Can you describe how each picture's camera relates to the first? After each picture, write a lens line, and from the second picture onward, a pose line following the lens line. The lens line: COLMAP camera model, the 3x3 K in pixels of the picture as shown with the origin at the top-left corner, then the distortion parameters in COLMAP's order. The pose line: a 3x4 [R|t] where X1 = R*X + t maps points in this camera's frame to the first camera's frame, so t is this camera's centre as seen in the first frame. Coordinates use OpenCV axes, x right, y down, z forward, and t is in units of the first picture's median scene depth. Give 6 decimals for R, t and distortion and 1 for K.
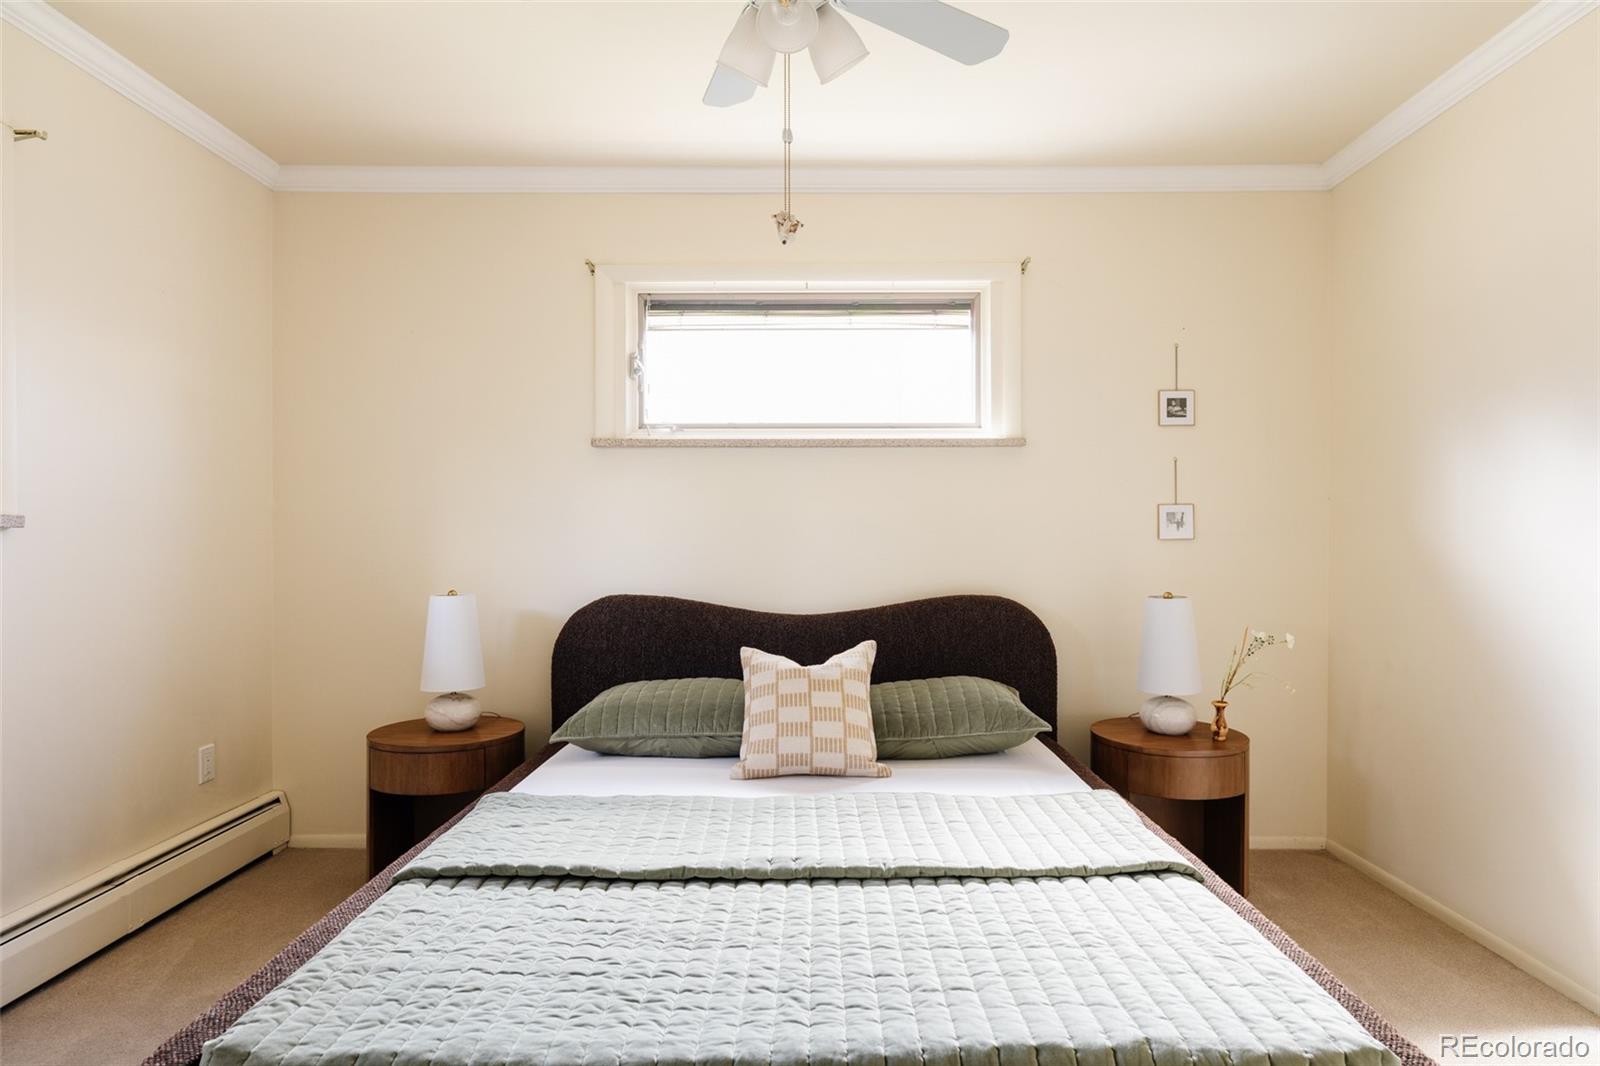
lens RADIAL K [[922.4, 0, 802.2], [0, 922.4, 540.3], [0, 0, 1]] dist [0.001699, 0.001722]
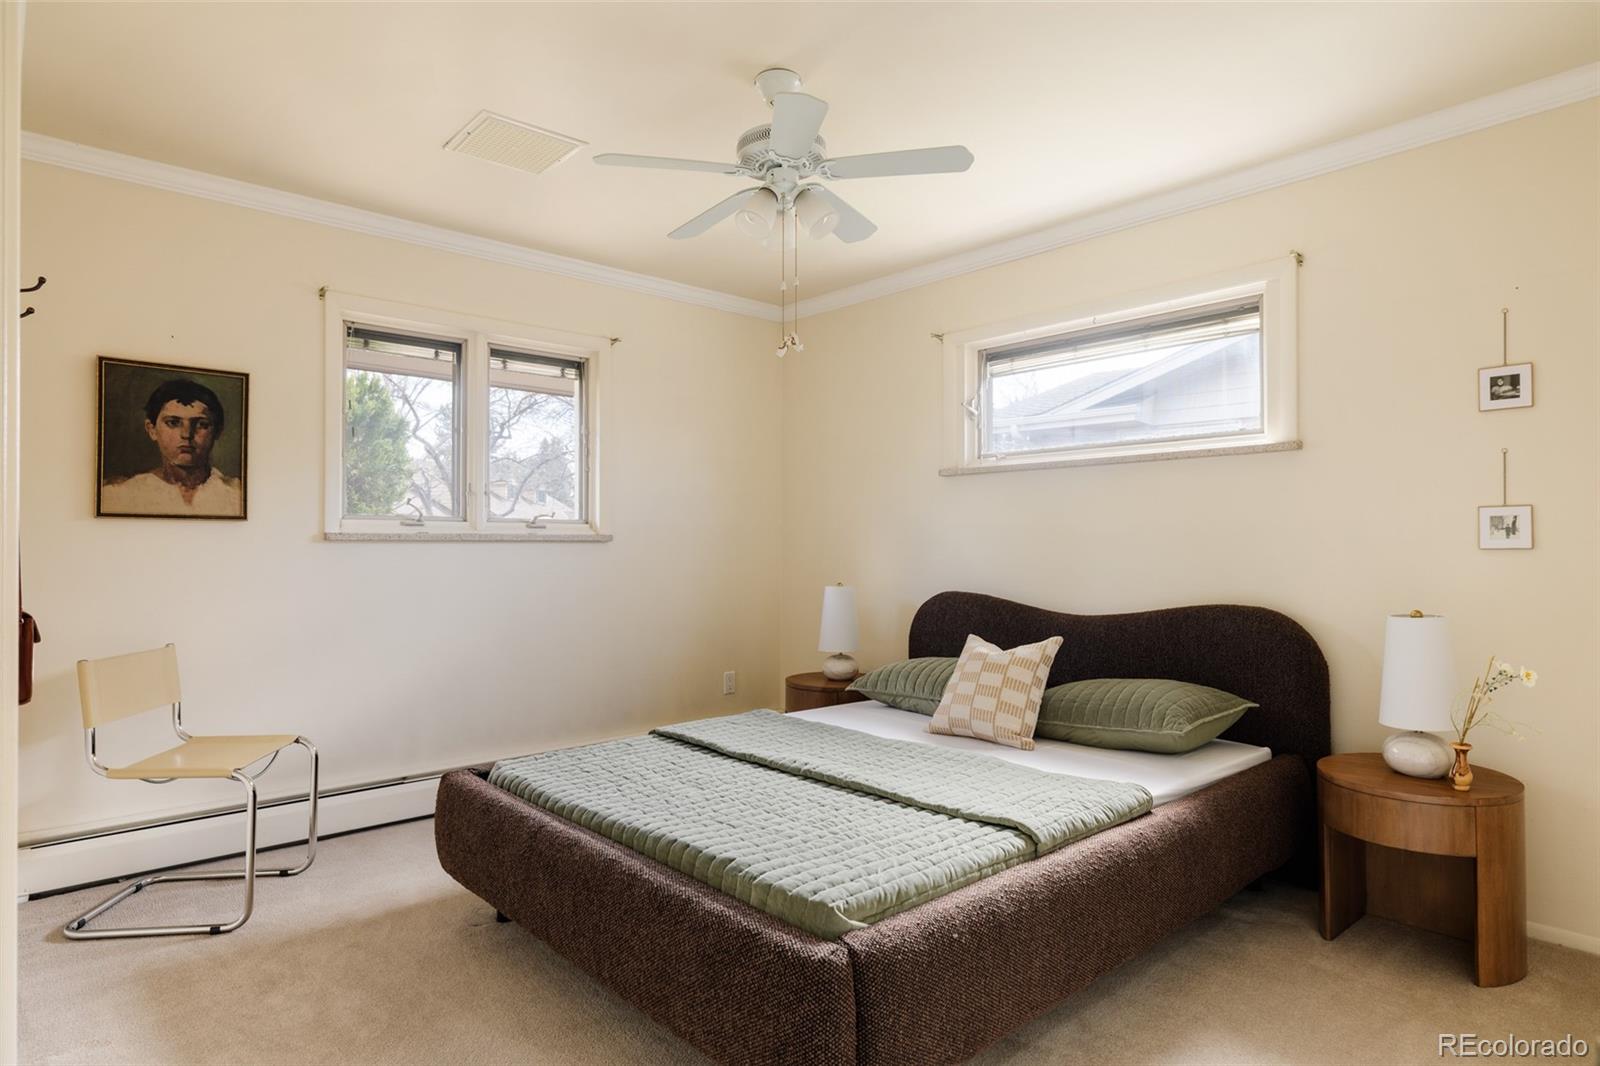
lens RADIAL K [[901.7, 0, 804.0], [0, 901.7, 540.3], [0, 0, 1]] dist [0.000789, 0.000473]
pose [[0.673866, -0.004027, -0.738843, 0.588914], [-0.001545, 0.999975, -0.006860, -0.002416], [0.738852, 0.005765, 0.673843, 0.008433]]
